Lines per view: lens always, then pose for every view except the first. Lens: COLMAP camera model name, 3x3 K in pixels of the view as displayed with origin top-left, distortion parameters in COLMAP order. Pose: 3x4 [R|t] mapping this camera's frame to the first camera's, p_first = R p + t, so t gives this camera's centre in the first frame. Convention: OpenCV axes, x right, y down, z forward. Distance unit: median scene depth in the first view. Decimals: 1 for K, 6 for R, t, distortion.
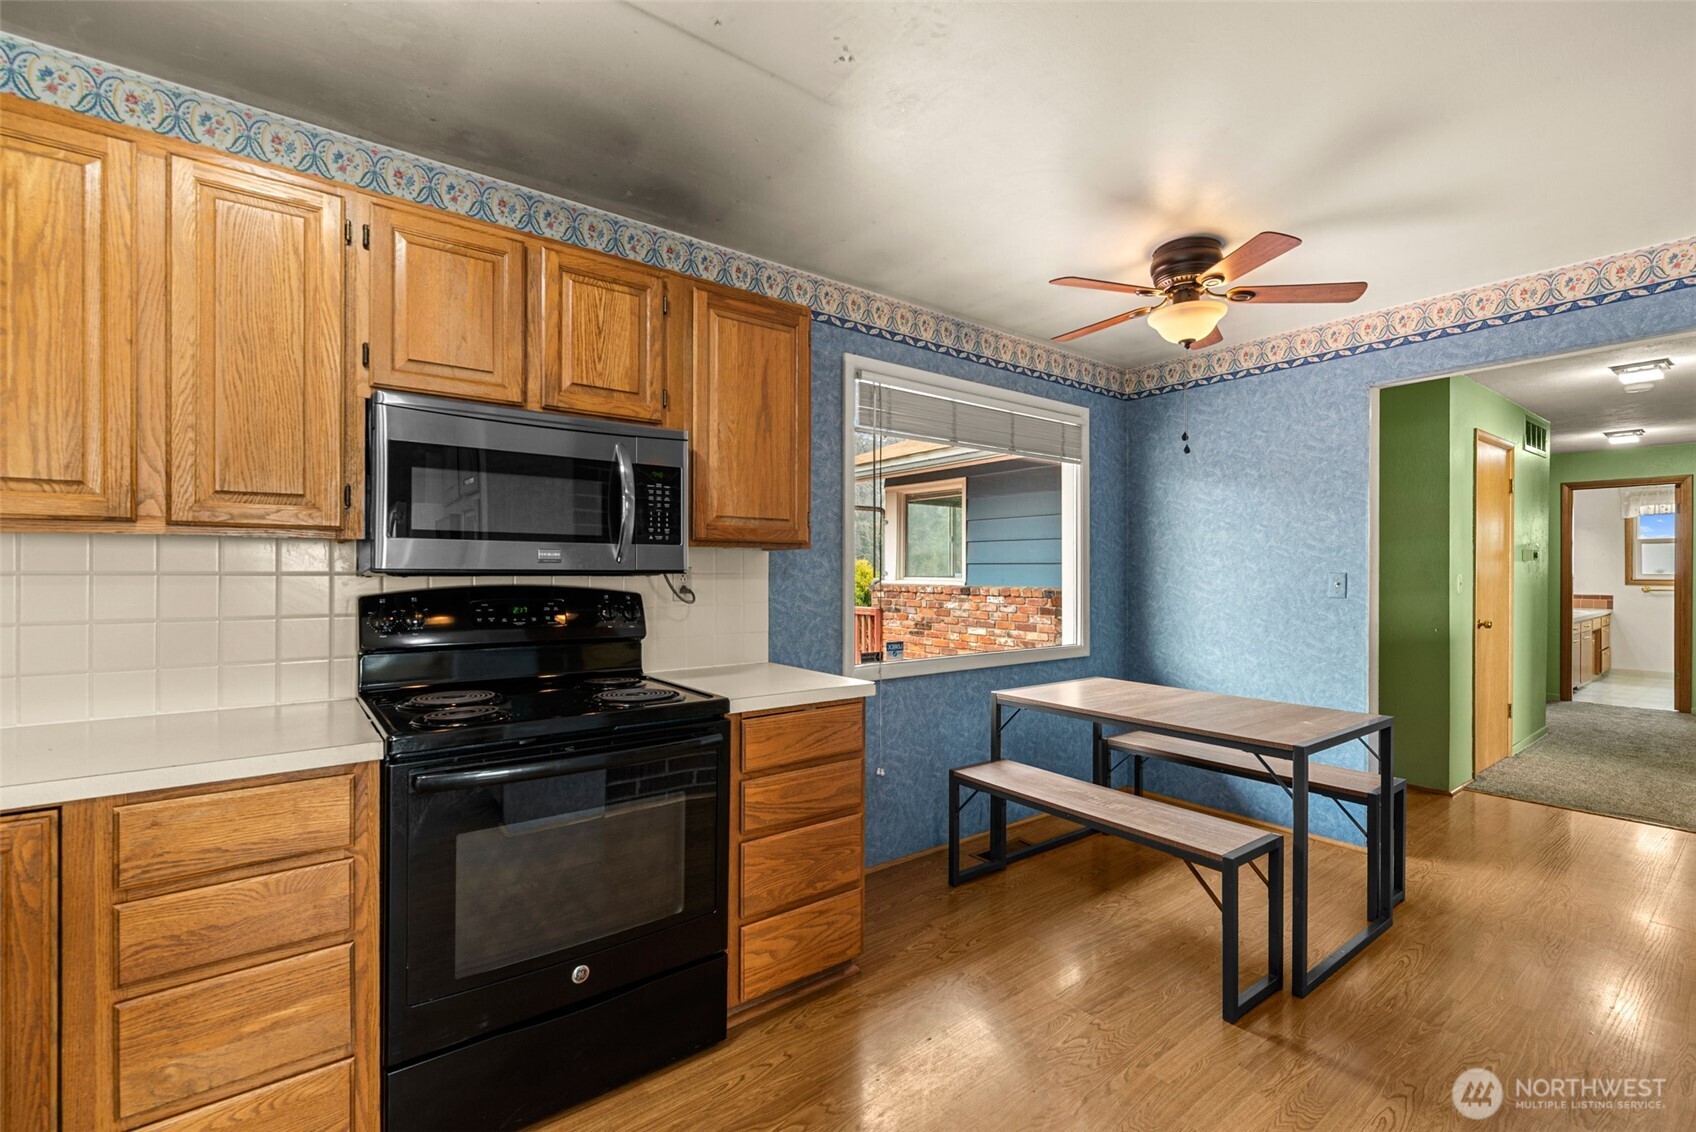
lens RADIAL K [[742.5, 0, 864.1], [0, 742.5, 570.1], [0, 0, 1]] dist [-0.000622, -0.000028]
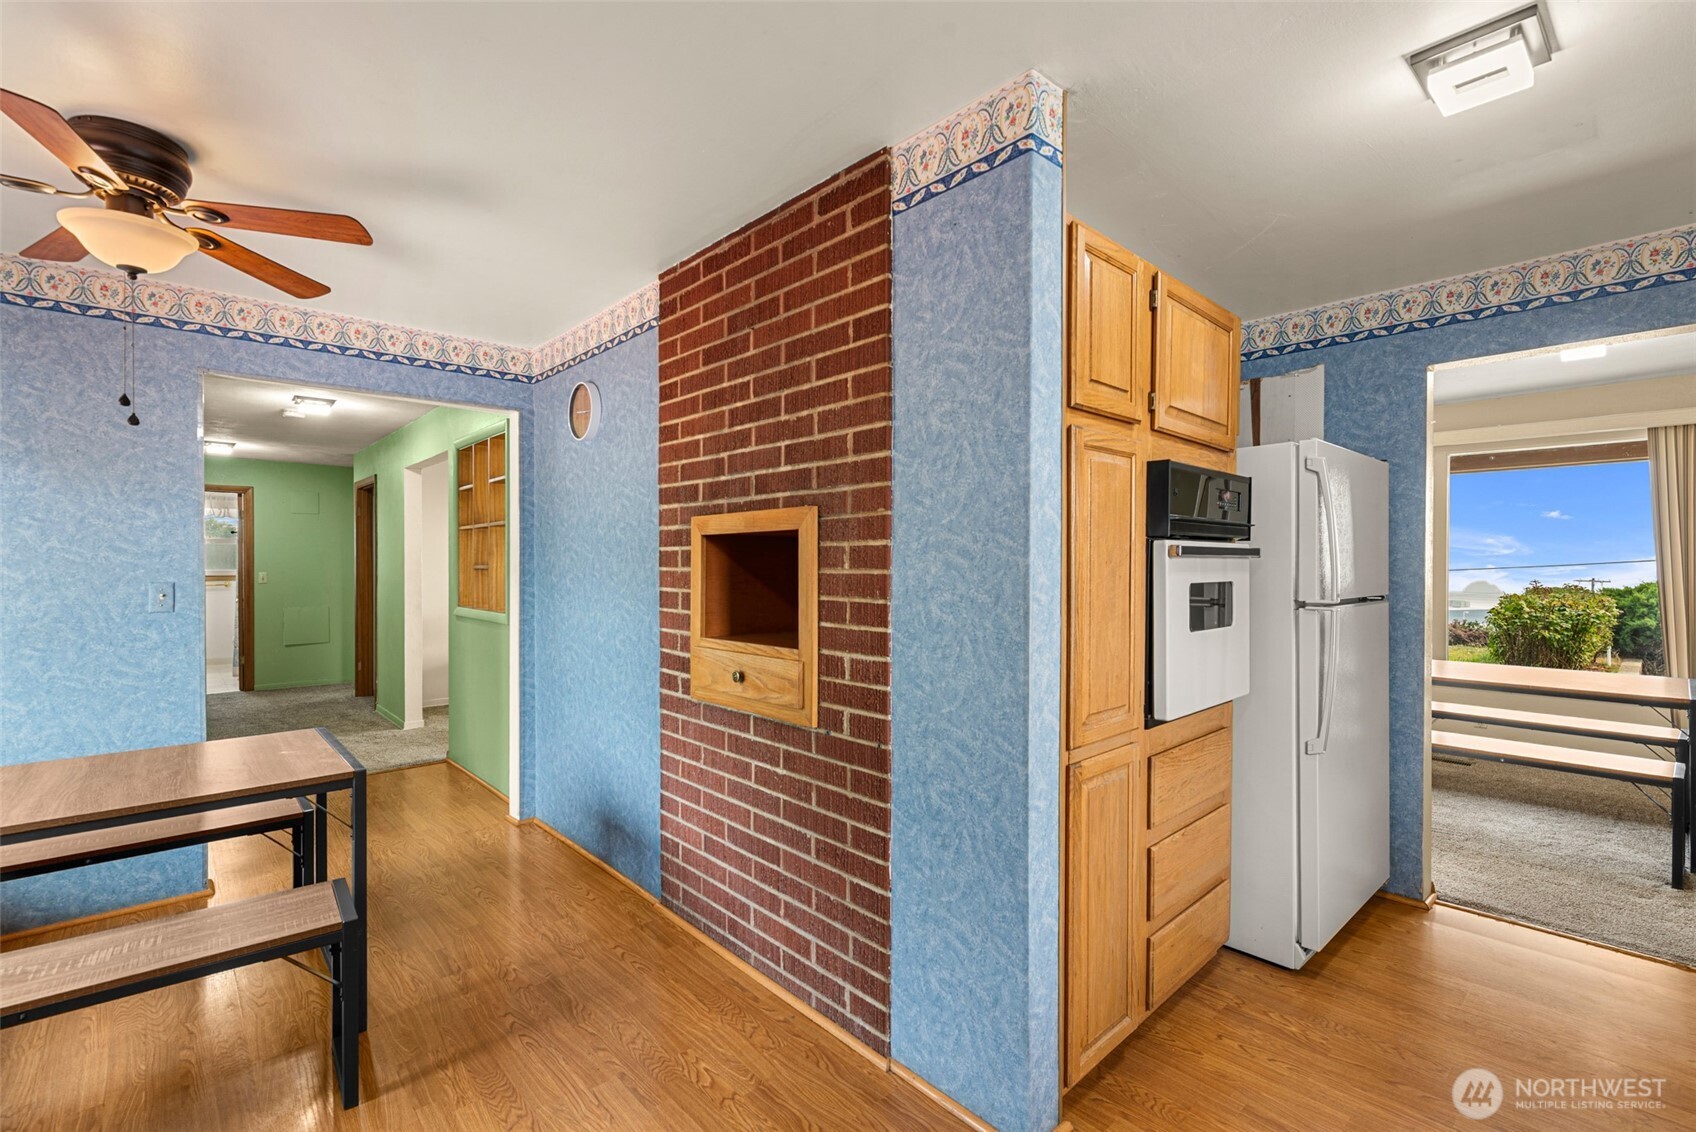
lens RADIAL K [[747.2, 0, 855.7], [0, 747.2, 569.0], [0, 0, 1]] dist [-0.000377, -0.000041]
pose [[-0.082155, -0.009715, 0.996572, -0.353839], [0.000265, 0.999952, 0.009770, -0.025767], [-0.996620, 0.001067, -0.082149, 0.373341]]
